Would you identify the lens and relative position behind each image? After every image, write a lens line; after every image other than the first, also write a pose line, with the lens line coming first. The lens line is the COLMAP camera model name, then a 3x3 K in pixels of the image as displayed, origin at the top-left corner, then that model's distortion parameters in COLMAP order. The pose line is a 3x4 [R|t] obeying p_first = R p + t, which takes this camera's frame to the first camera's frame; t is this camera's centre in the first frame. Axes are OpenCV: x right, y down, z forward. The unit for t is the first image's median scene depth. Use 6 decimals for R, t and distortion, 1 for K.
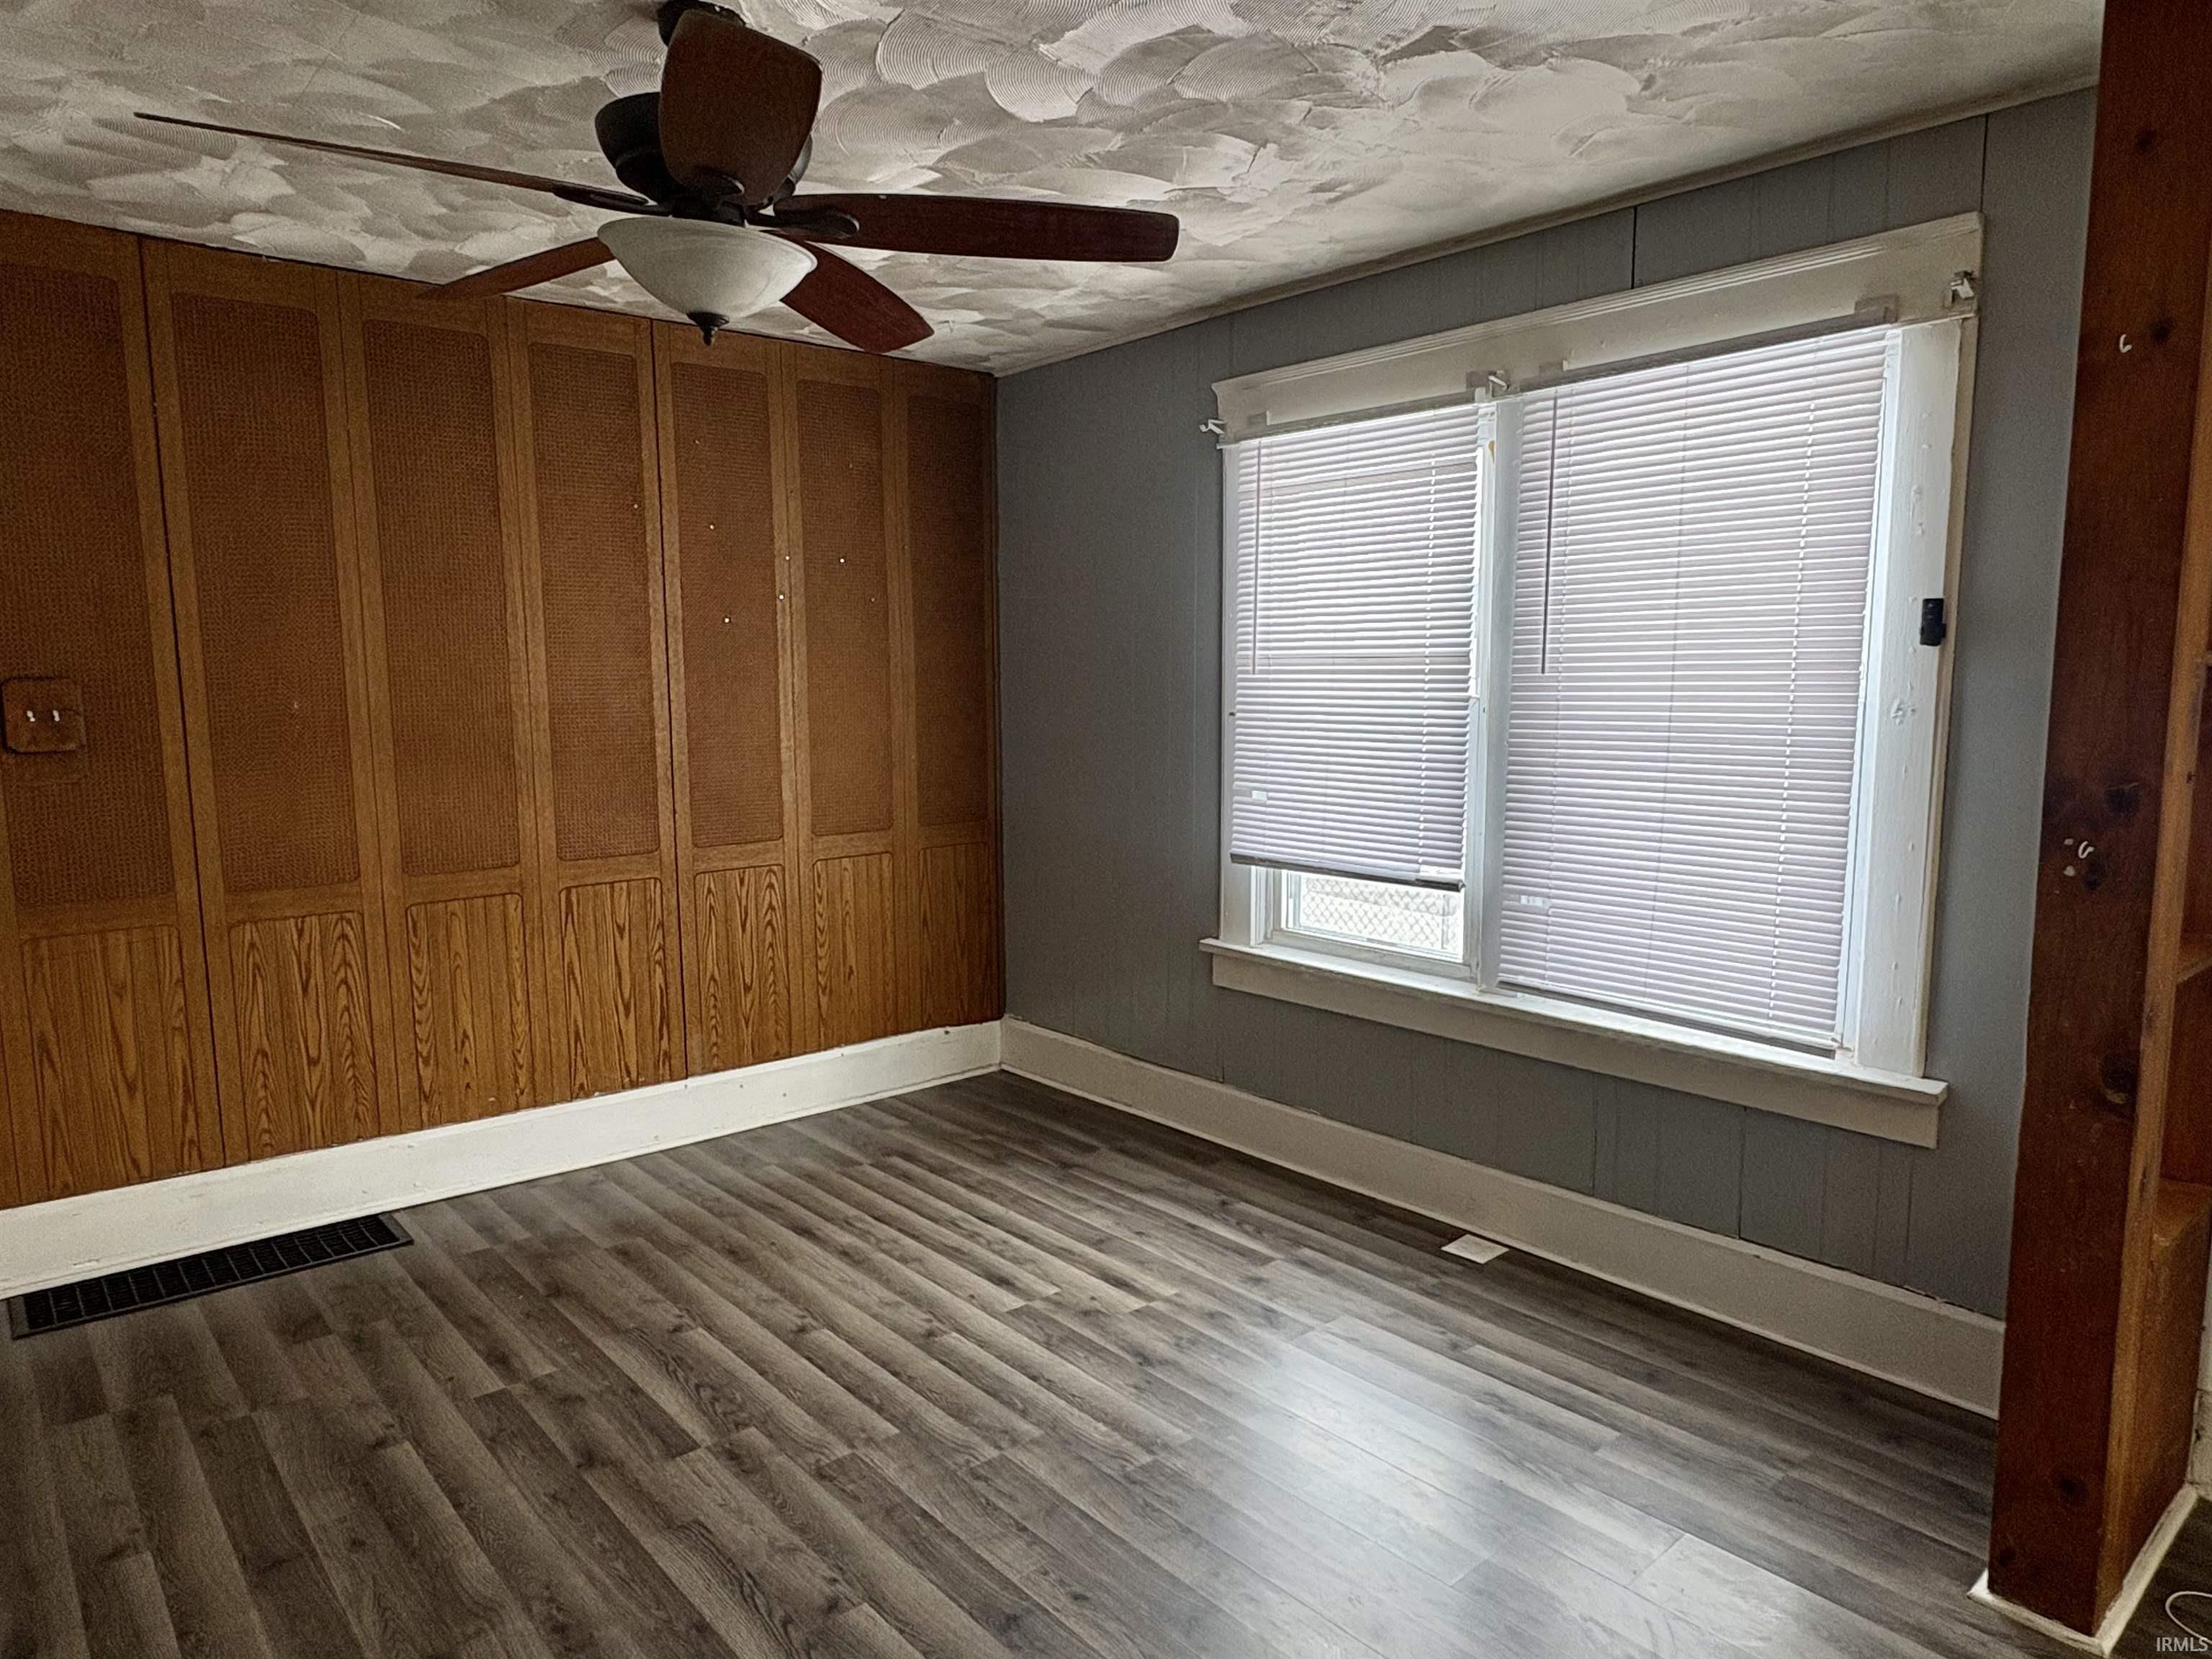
lens RADIAL K [[1368.6, 0, 1069.0], [0, 1368.6, 821.6], [0, 0, 1]] dist [0.004957, -0.003401]
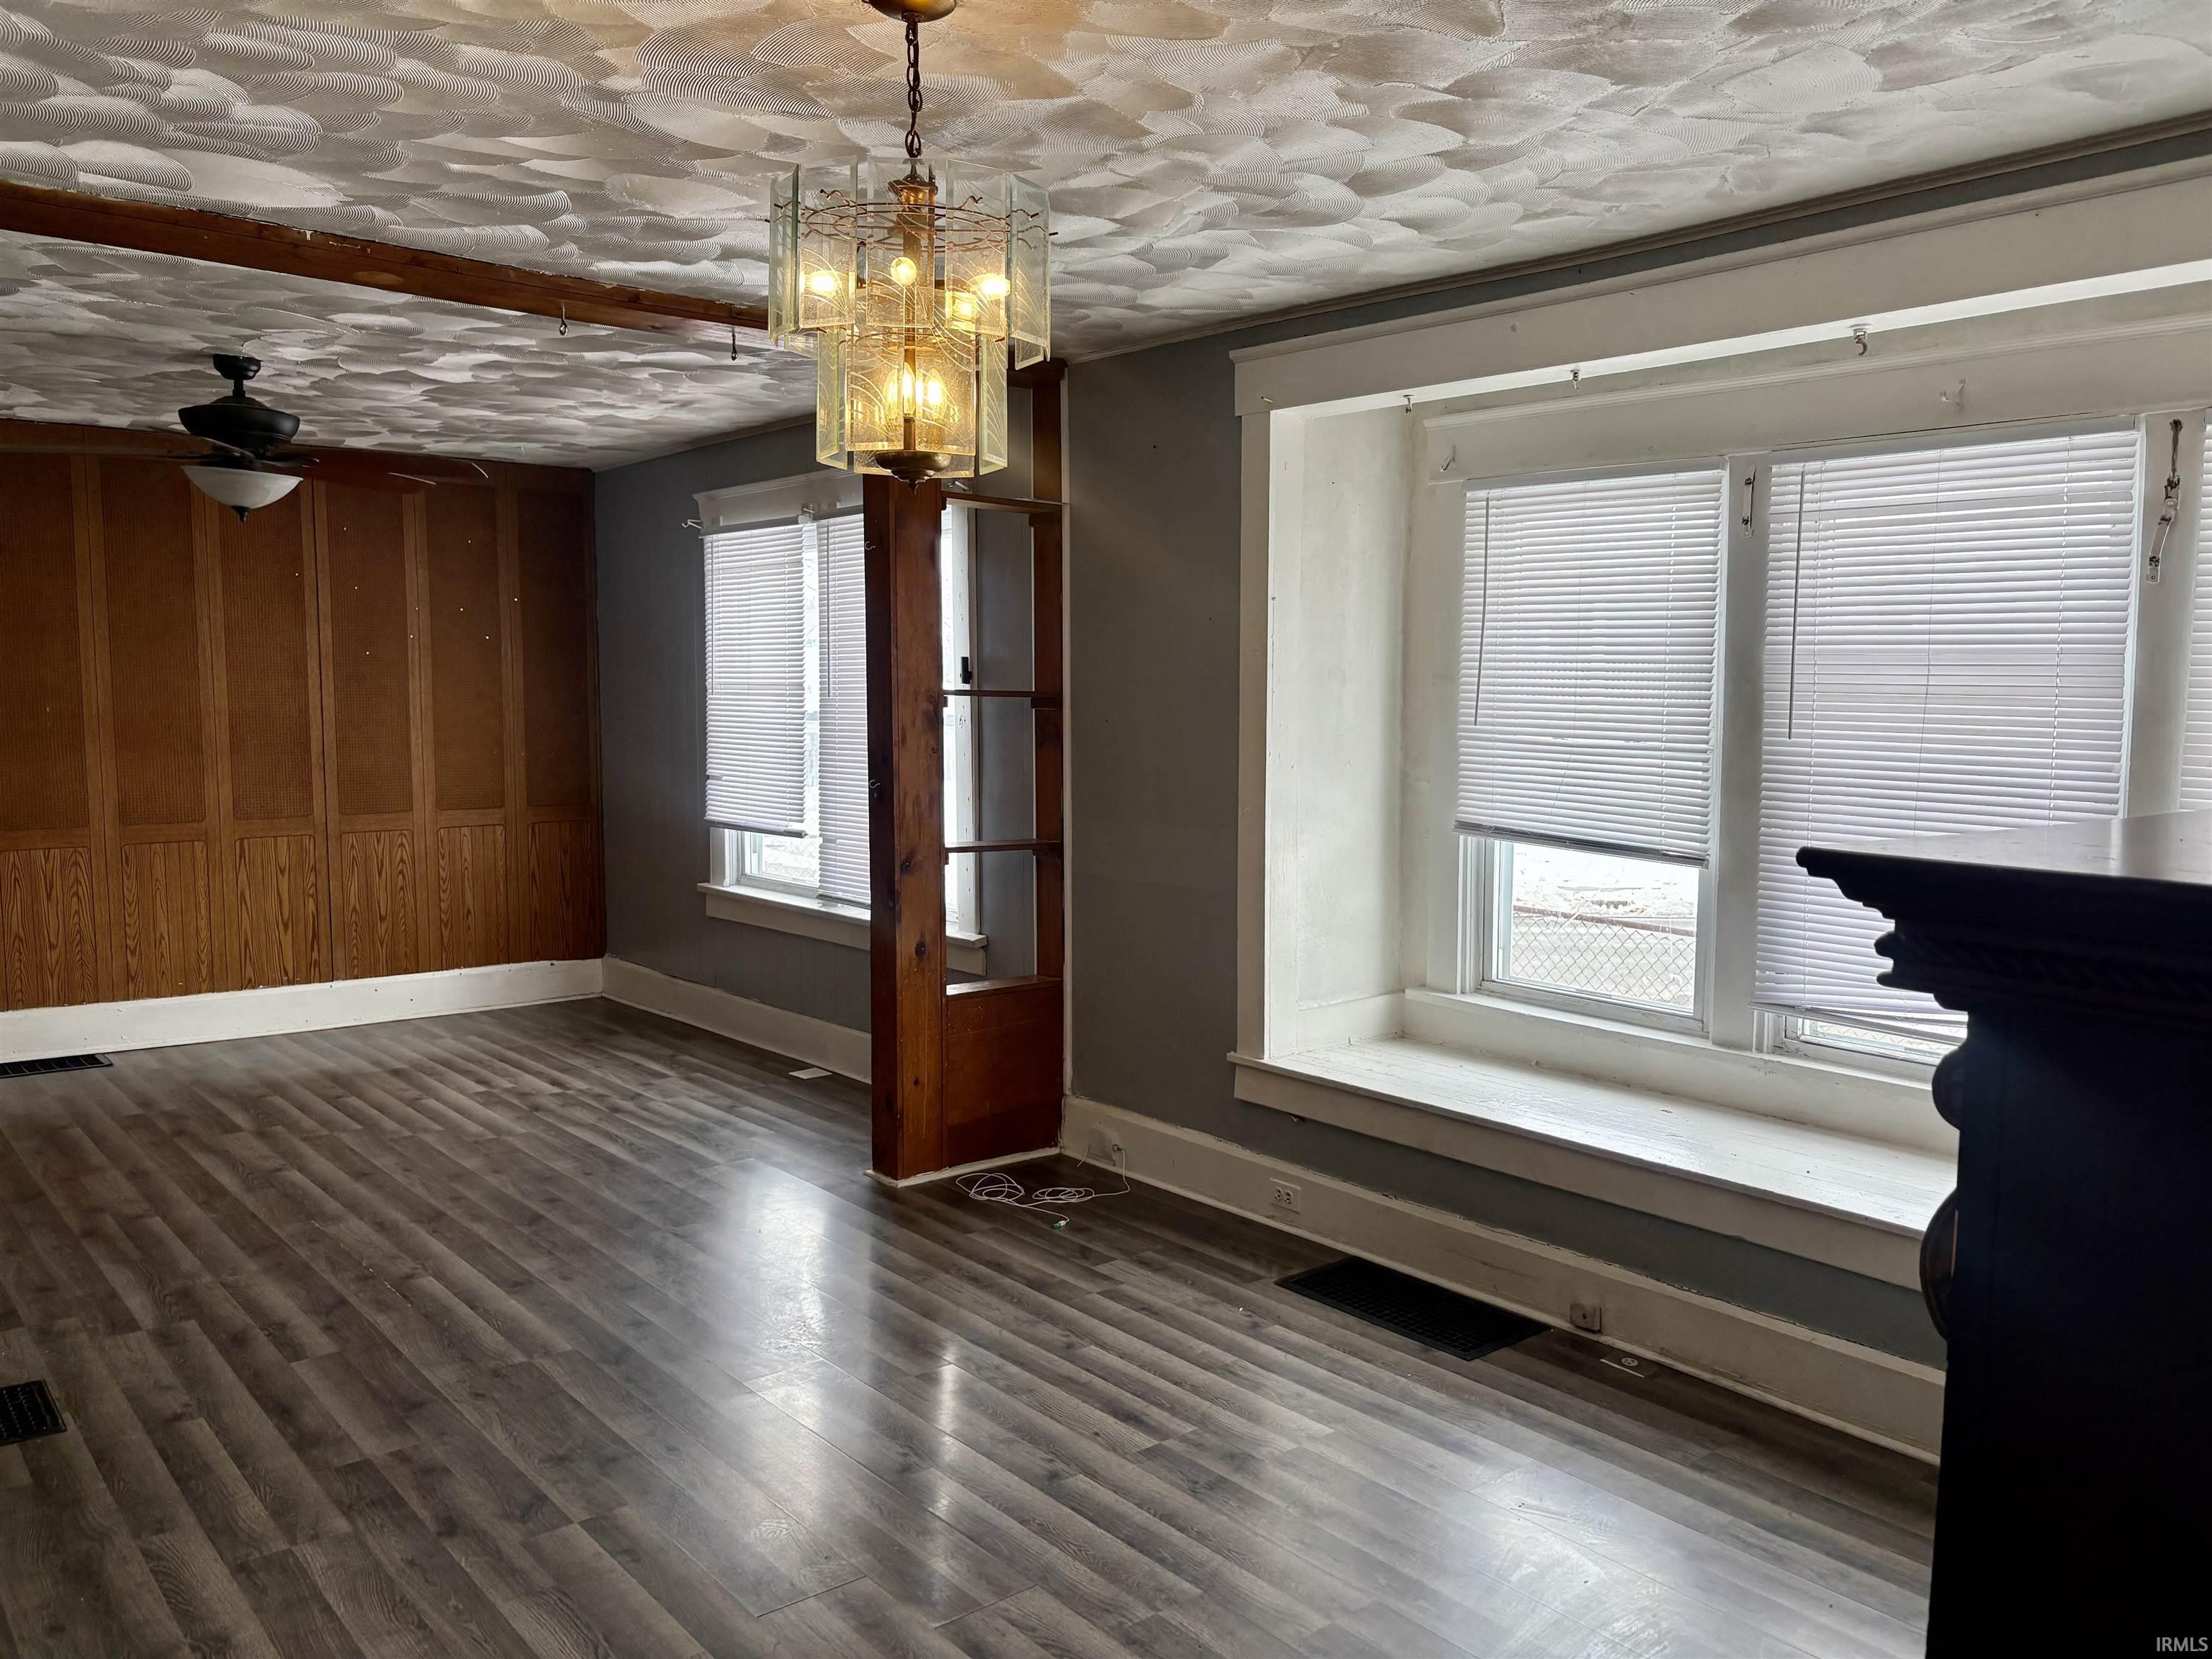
lens RADIAL K [[1677.0, 0, 1109.1], [0, 1677.0, 828.4], [0, 0, 1]] dist [0.026494, -0.027239]
pose [[0.999893, 0.009984, -0.010730, 0.577828], [-0.010287, 0.999539, -0.028561, 0.080531], [0.010440, 0.028669, 0.999534, -0.777674]]
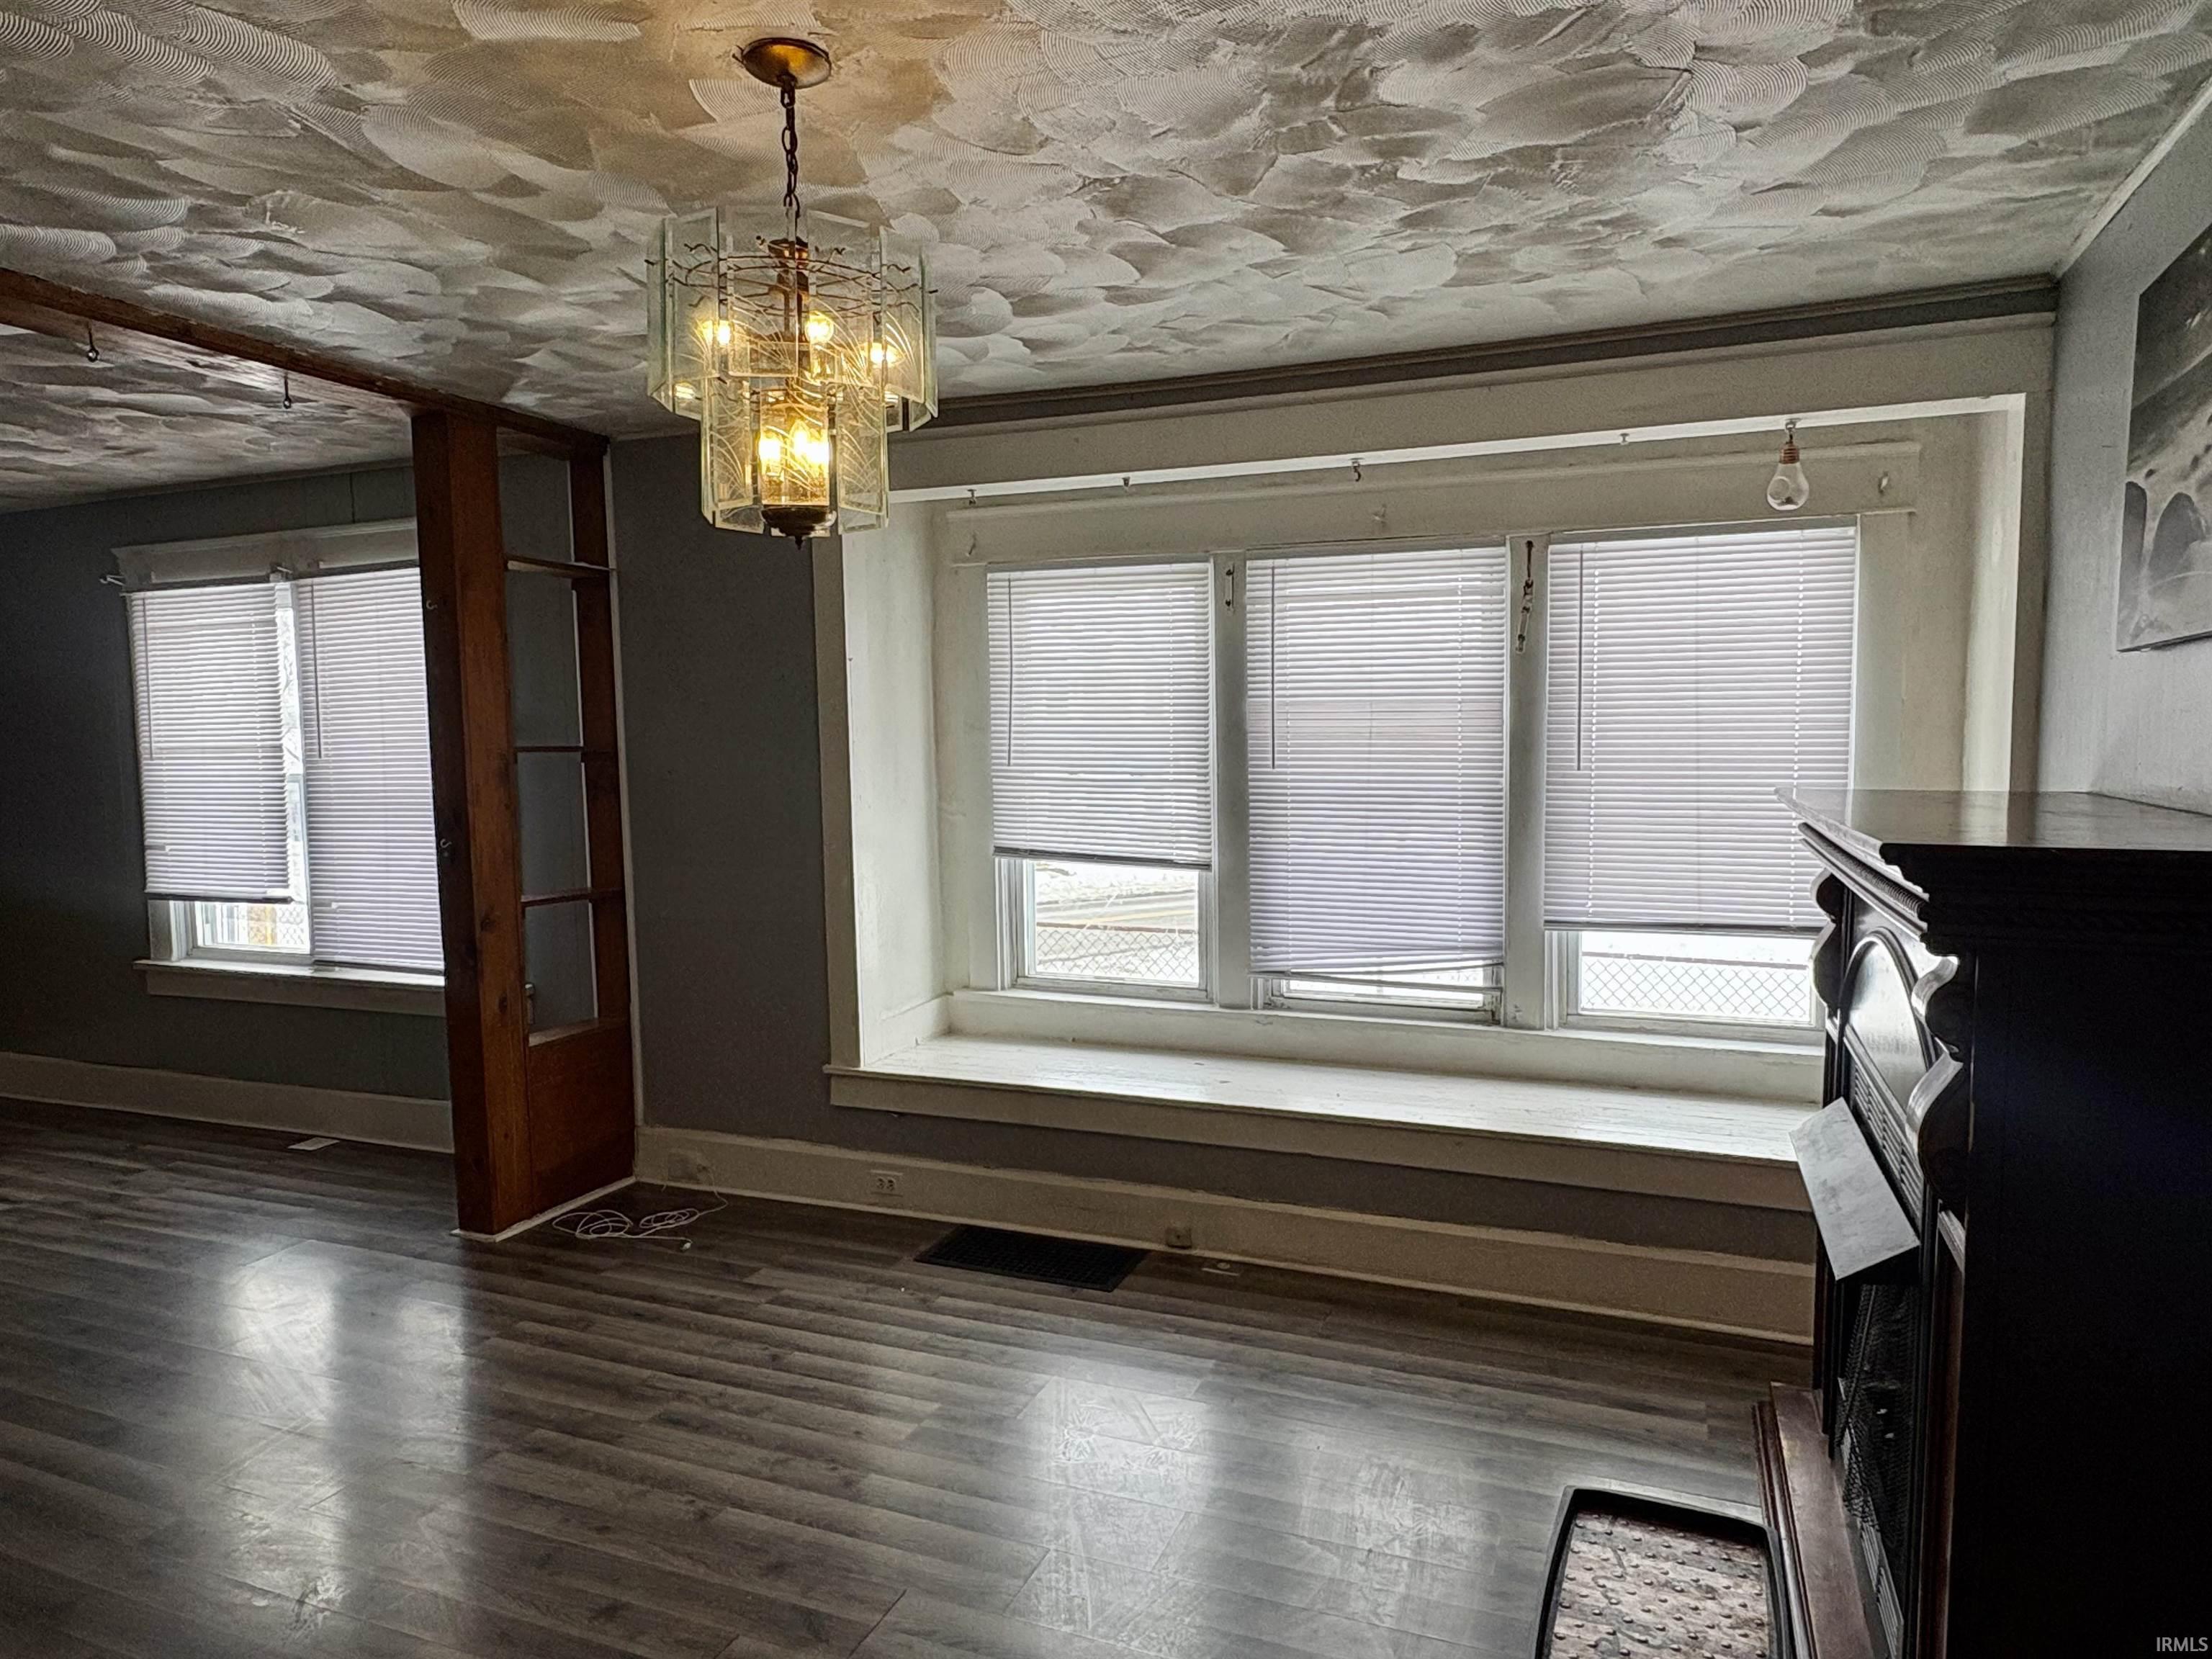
lens RADIAL K [[1368.6, 0, 1097.7], [0, 1368.6, 831.0], [0, 0, 1]] dist [0.004957, -0.003401]
pose [[0.887368, -0.042633, 0.459087, 0.343365], [0.064189, 0.997442, -0.031443, 0.067004], [-0.456572, 0.057370, 0.887835, -0.653630]]
